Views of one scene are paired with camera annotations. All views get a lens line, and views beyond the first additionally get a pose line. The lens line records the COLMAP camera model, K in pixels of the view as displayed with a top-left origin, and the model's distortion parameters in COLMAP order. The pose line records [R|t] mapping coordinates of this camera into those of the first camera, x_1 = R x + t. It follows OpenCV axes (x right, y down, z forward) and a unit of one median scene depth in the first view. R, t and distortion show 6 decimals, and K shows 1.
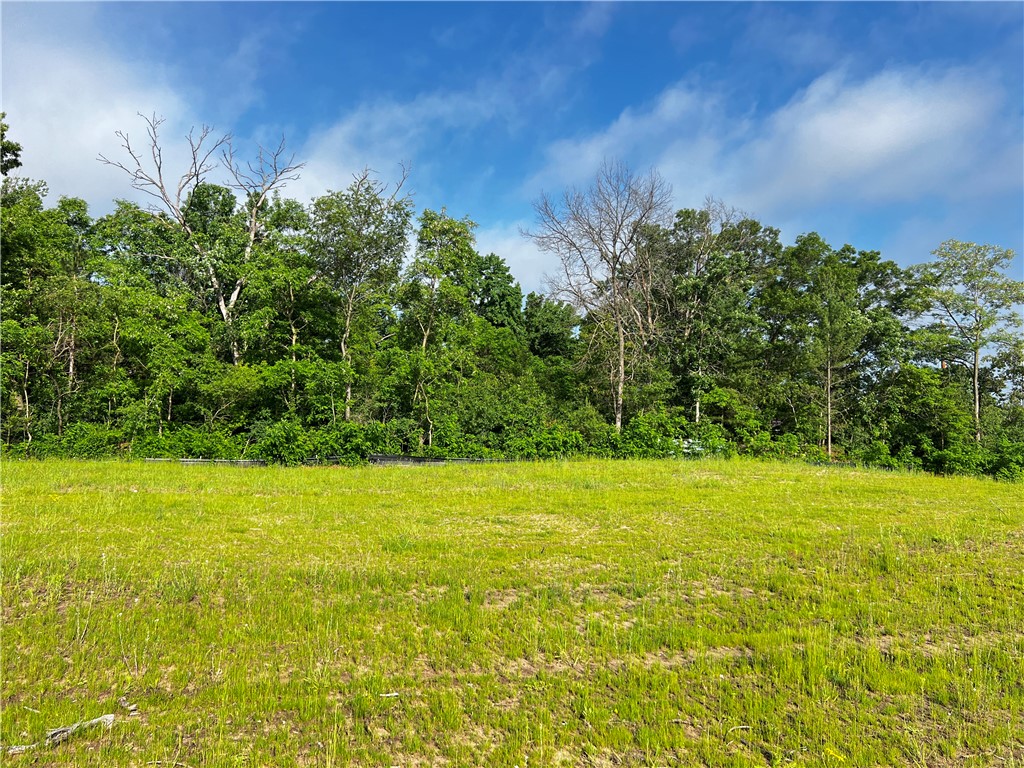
lens RADIAL K [[775.2, 0, 512.0], [0, 775.2, 384.0], [0, 0, 1]] dist [0.005467, 0.000488]
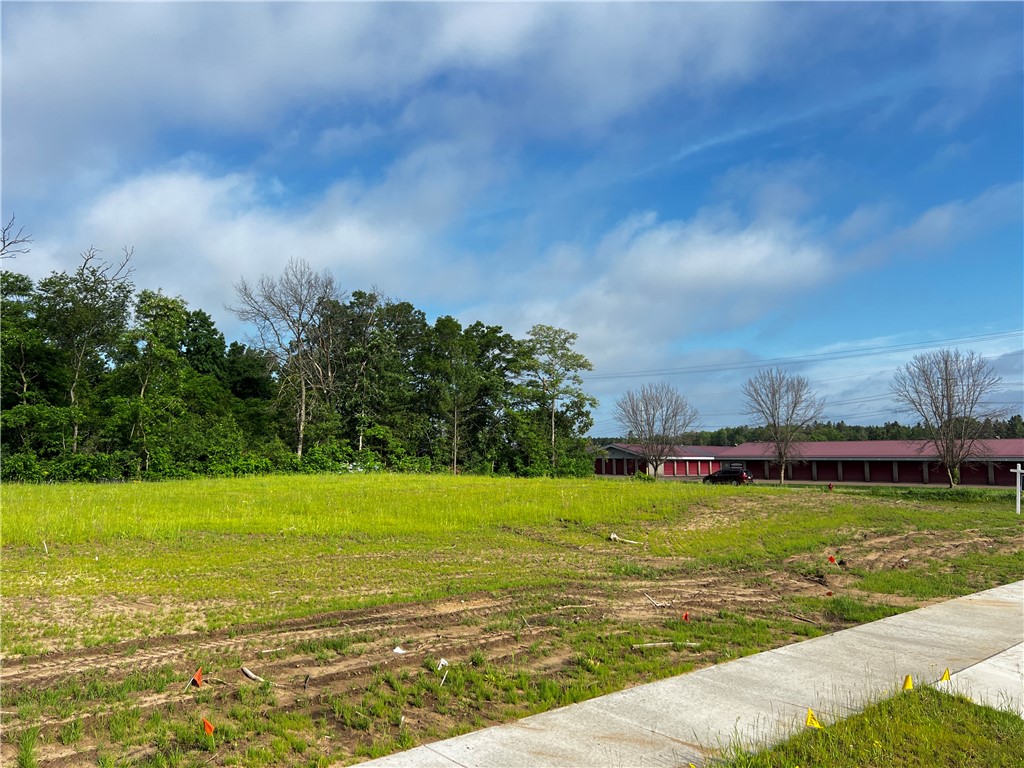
lens RADIAL K [[706.8, 0, 512.0], [0, 706.8, 384.0], [0, 0, 1]] dist [-0.007176, -0.004253]
pose [[0.921334, 0.020567, 0.388227, -0.002458], [-0.001443, 0.998774, -0.049489, -0.007062], [-0.388768, 0.045036, 0.920234, -0.264681]]
